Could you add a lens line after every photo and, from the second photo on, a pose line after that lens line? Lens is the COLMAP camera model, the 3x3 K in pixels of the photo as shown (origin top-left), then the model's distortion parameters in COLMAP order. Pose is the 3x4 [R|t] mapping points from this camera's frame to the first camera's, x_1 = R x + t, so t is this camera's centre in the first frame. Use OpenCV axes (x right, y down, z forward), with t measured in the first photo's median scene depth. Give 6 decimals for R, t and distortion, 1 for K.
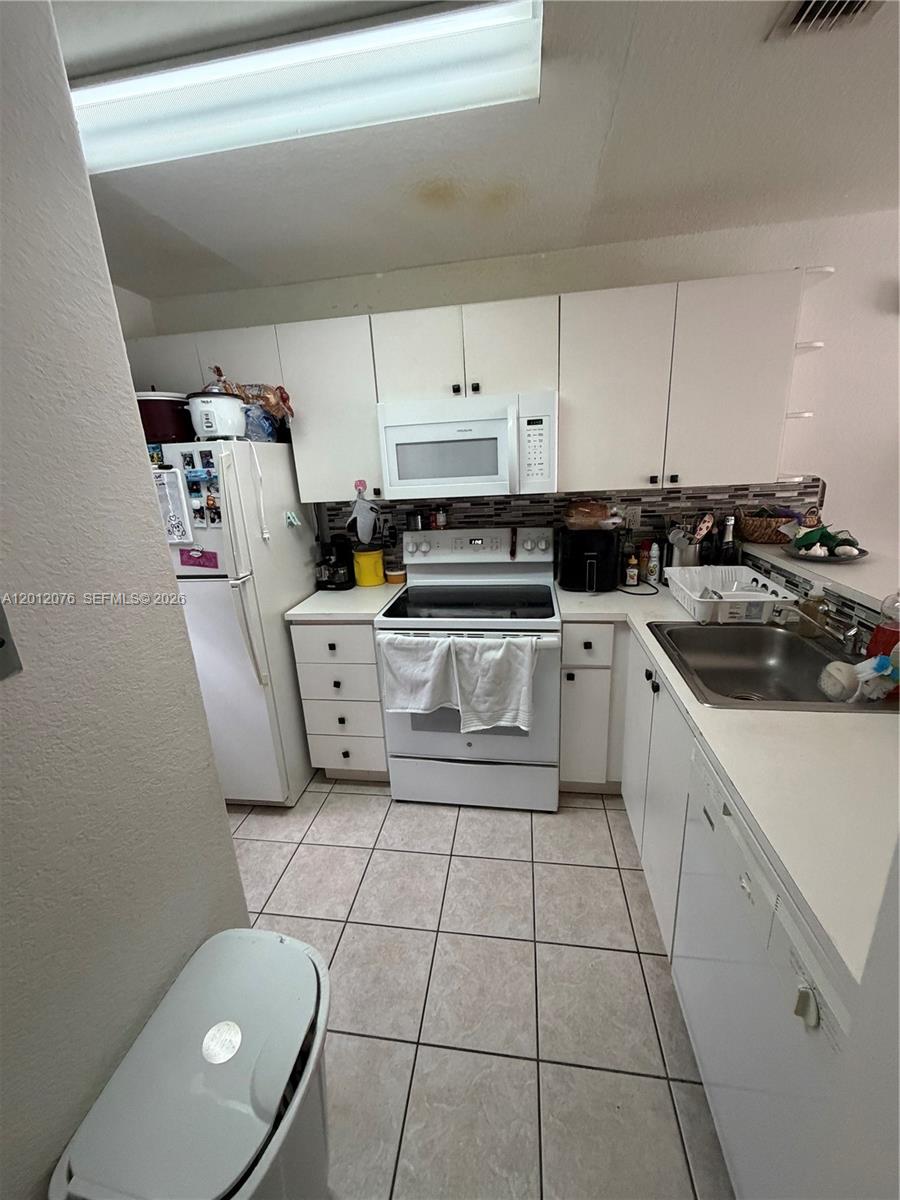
lens RADIAL K [[478.2, 0, 449.0], [0, 478.2, 596.2], [0, 0, 1]] dist [0.011690, 0.000027]
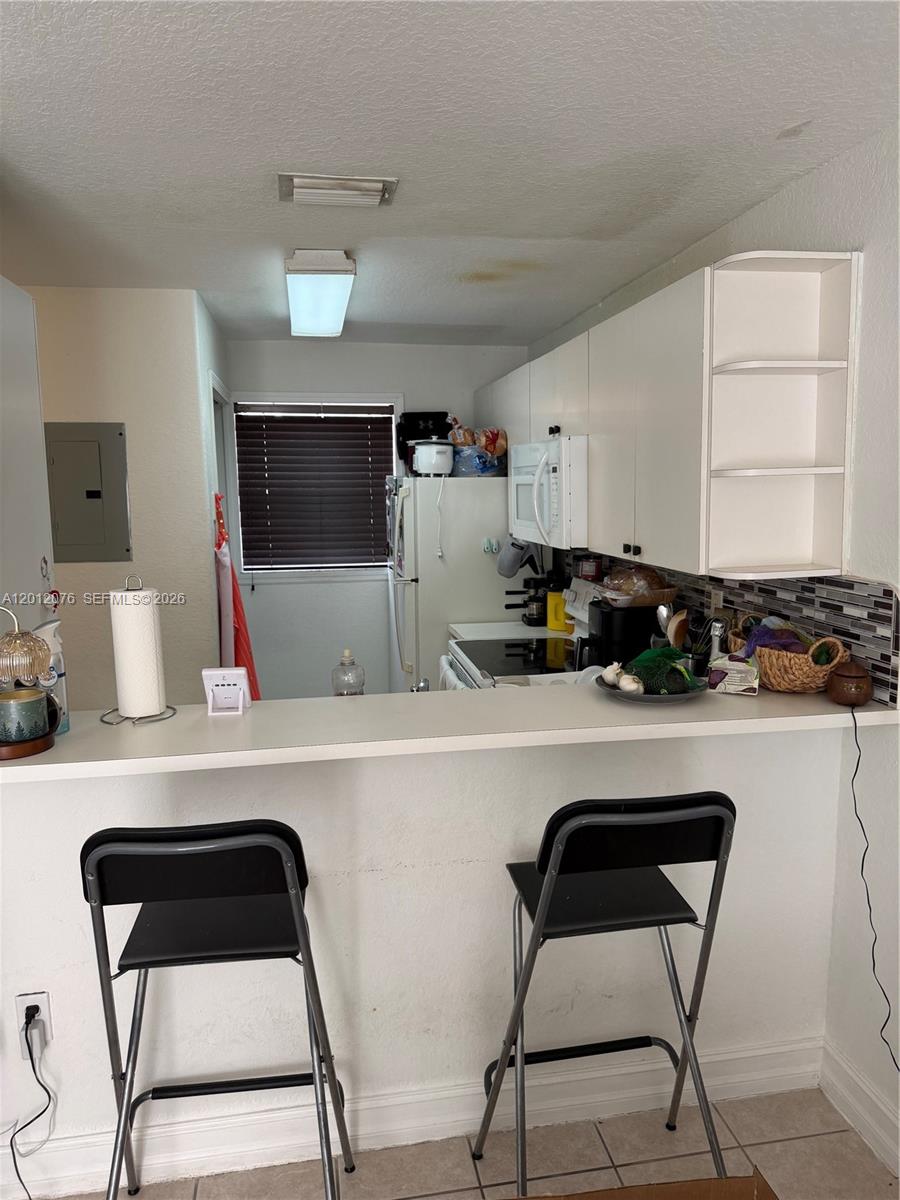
lens RADIAL K [[840.7, 0, 450.0], [0, 840.7, 600.0], [0, 0, 1]] dist [0.075195, -0.071495]
pose [[0.316697, 0.178471, -0.931585, 1.444481], [-0.272613, 0.957827, 0.090823, -0.191198], [0.908507, 0.225199, 0.351995, 0.275075]]
